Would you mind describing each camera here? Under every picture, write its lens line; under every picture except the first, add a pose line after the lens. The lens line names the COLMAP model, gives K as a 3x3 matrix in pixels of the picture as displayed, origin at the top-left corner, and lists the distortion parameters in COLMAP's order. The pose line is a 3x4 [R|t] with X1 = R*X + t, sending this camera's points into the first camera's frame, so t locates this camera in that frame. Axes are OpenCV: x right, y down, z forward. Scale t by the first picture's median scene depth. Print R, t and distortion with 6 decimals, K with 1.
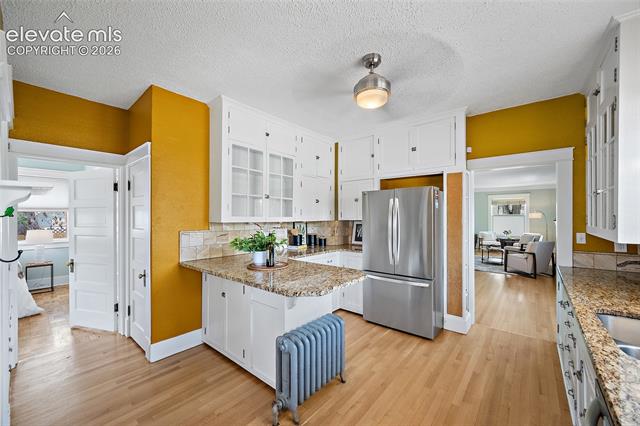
lens RADIAL K [[252.1, 0, 318.8], [0, 252.1, 216.2], [0, 0, 1]] dist [-0.000529, -0.000129]
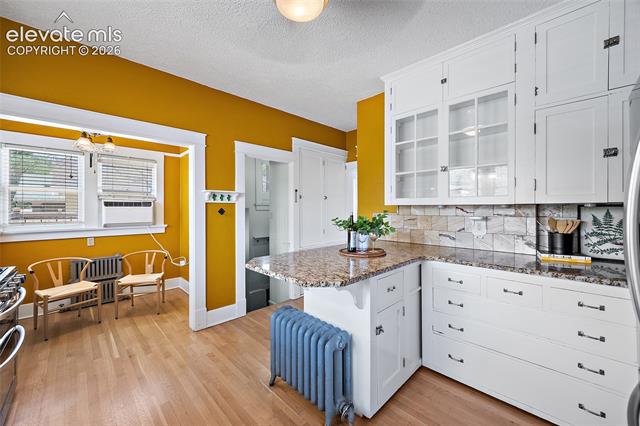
lens RADIAL K [[251.2, 0, 316.9], [0, 251.2, 209.9], [0, 0, 1]] dist [-0.003154, -0.000414]
pose [[-0.104190, 0.006749, -0.994535, 0.552009], [0.003373, 0.999974, 0.006432, 0.033096], [0.994552, -0.002685, -0.104210, 0.740891]]
